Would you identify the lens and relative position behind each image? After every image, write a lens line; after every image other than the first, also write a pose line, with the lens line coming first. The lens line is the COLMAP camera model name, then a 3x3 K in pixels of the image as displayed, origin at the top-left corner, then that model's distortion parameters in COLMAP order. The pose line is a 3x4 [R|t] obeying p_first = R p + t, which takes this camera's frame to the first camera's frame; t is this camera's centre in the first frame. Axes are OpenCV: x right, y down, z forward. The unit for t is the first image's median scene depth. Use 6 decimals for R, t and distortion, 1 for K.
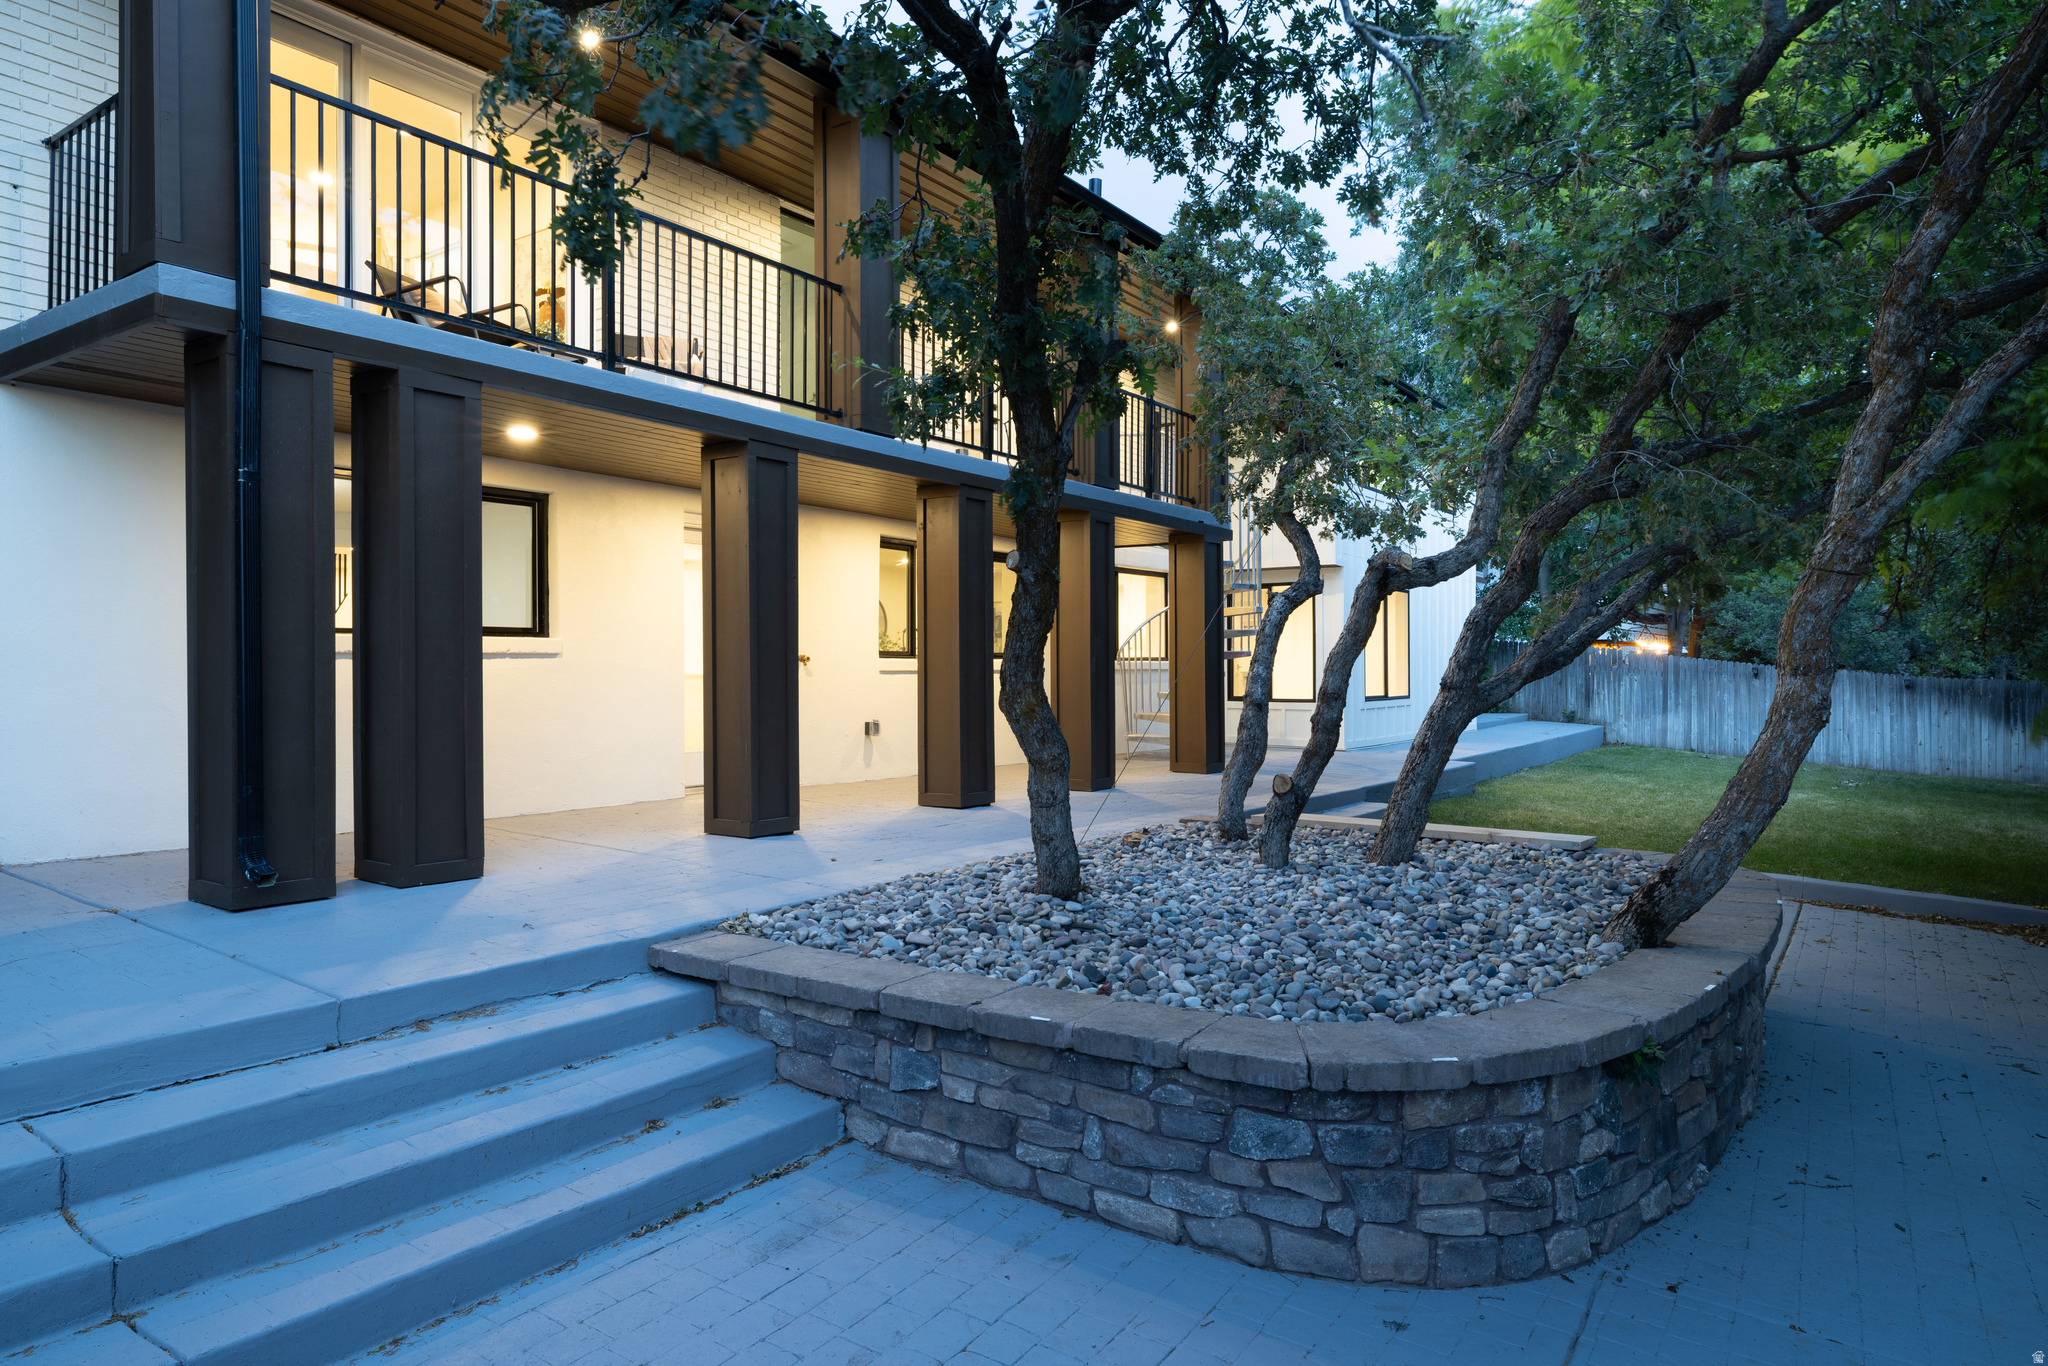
lens RADIAL K [[1220.2, 0, 1039.1], [0, 1220.2, 674.1], [0, 0, 1]] dist [-0.005365, 0.003364]
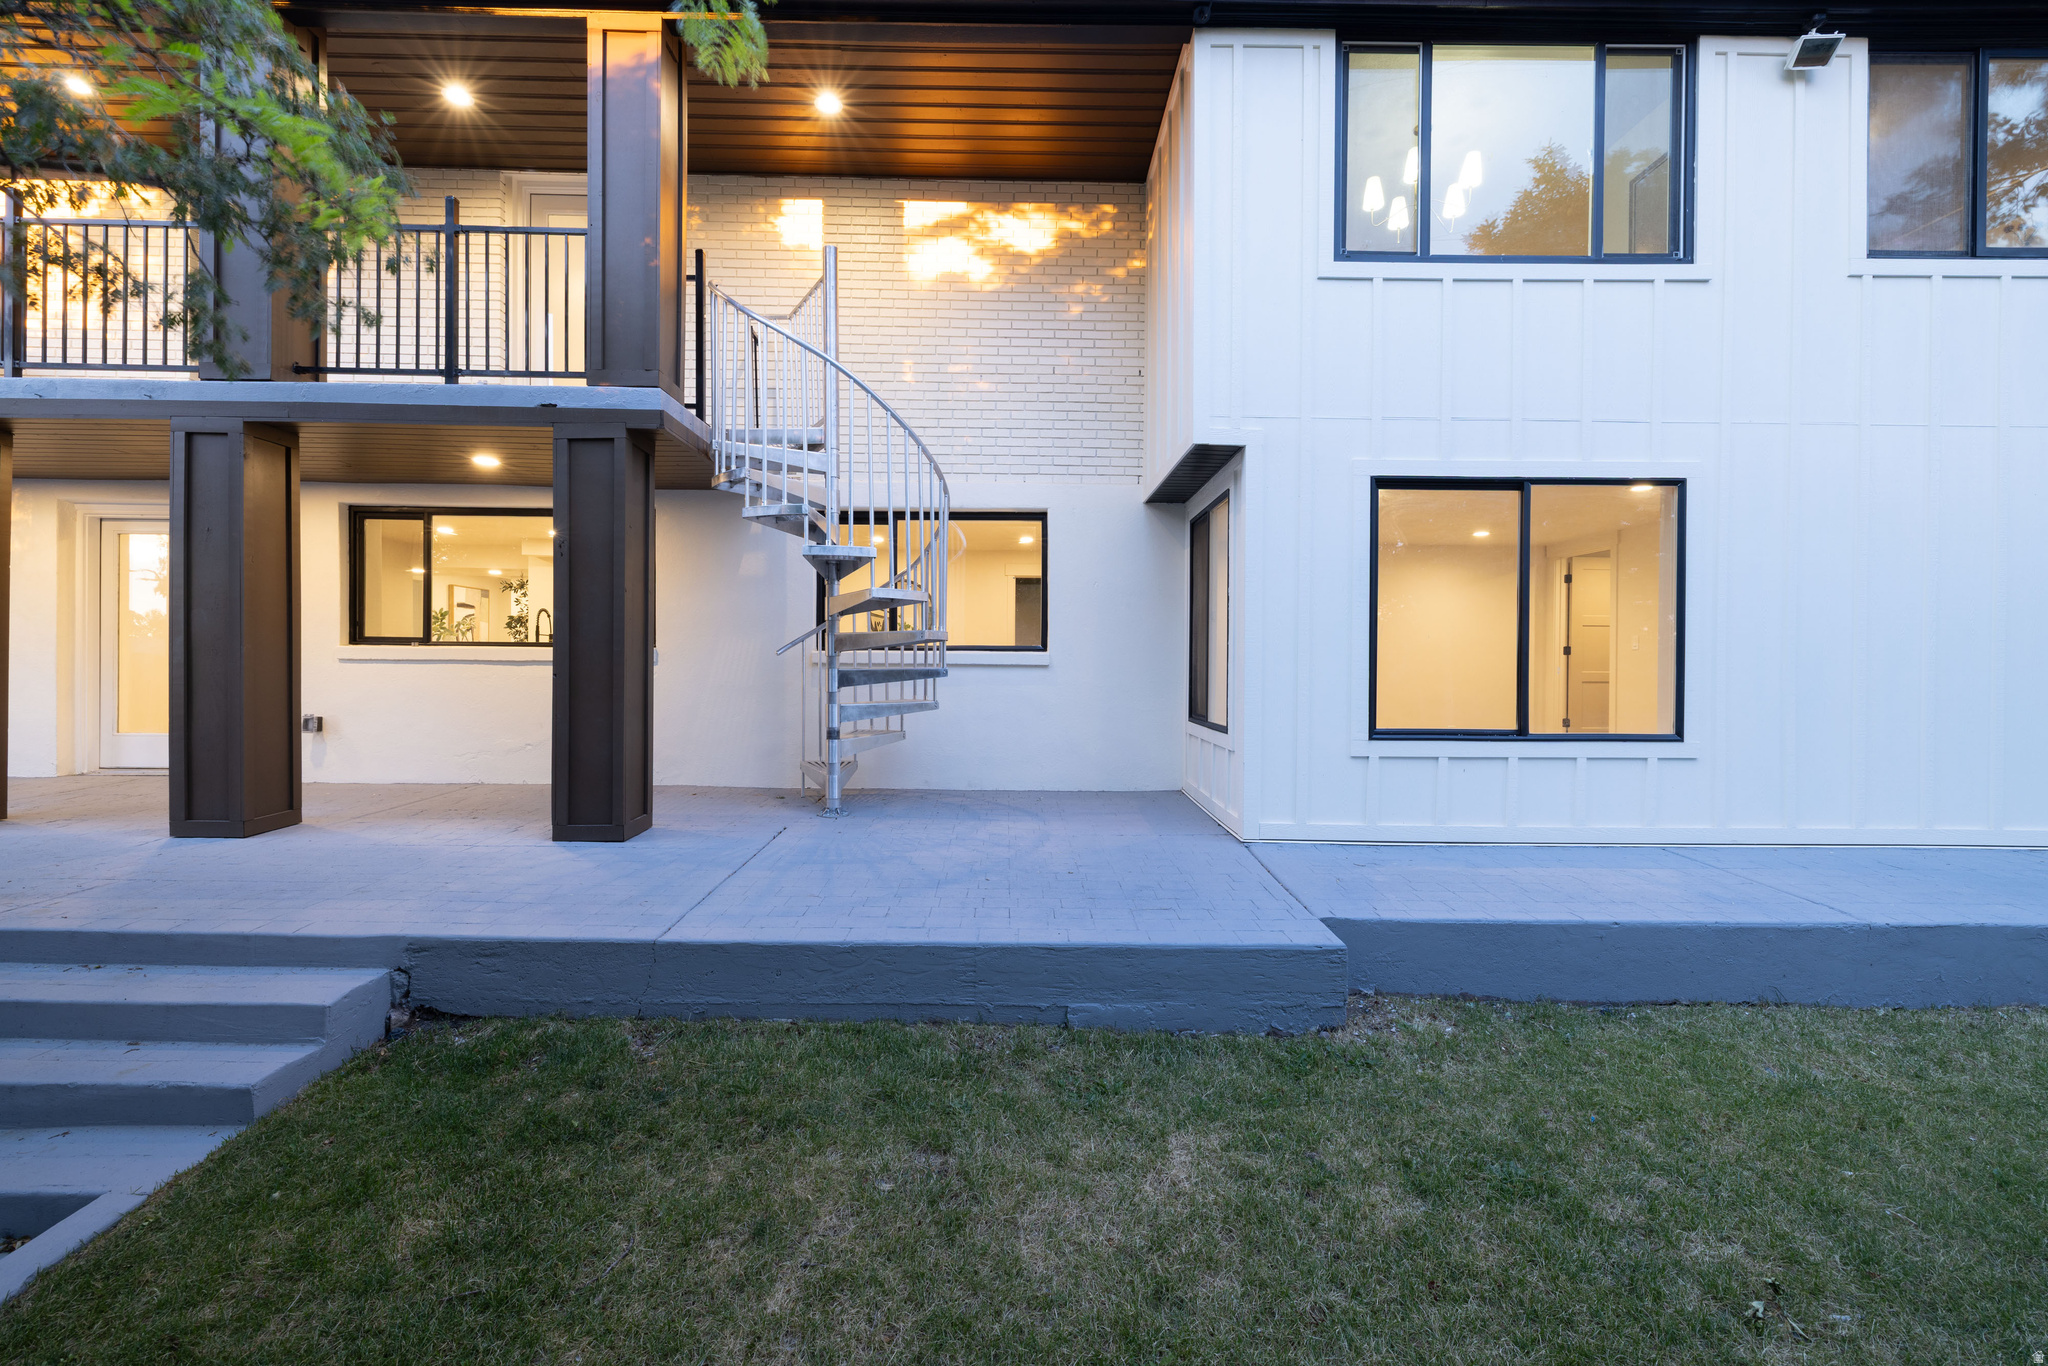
lens RADIAL K [[950.4, 0, 1024.3], [0, 950.4, 675.2], [0, 0, 1]] dist [0.001800, 0.000061]
pose [[0.576832, 0.013587, -0.816749, 1.122072], [-0.014688, 0.999873, 0.006260, -0.003729], [0.816730, 0.008386, 0.576958, 1.631631]]
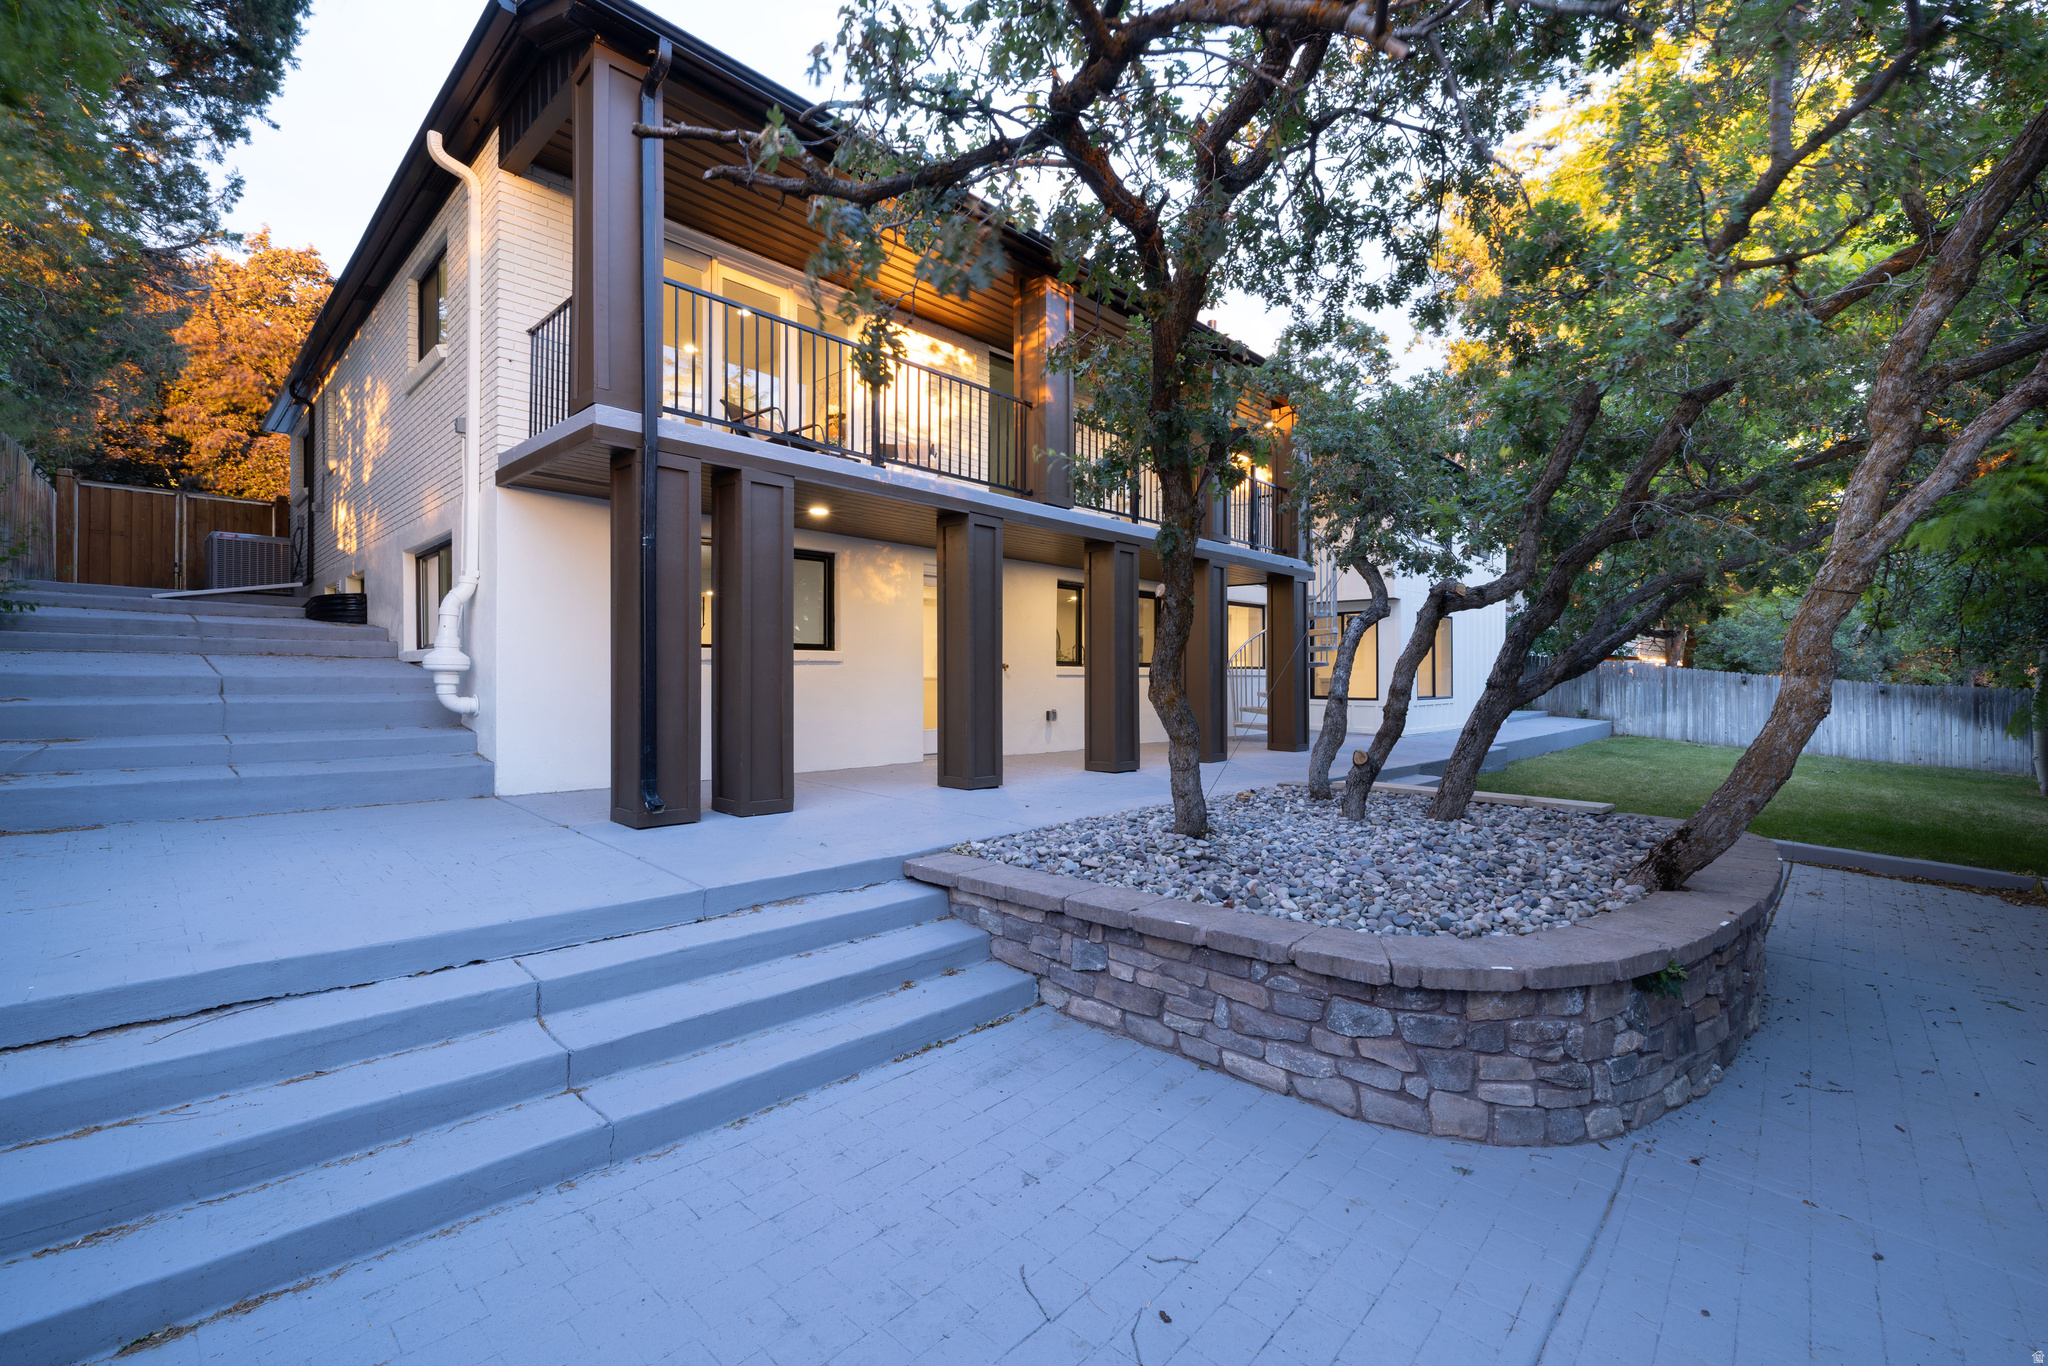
lens RADIAL K [[865.7, 0, 1035.7], [0, 865.7, 675.2], [0, 0, 1]] dist [0.002098, 0.000076]
pose [[0.988772, 0.004183, -0.149374, -0.012511], [-0.005018, 0.999974, -0.005218, 0.007165], [0.149348, 0.005909, 0.988767, 0.007730]]
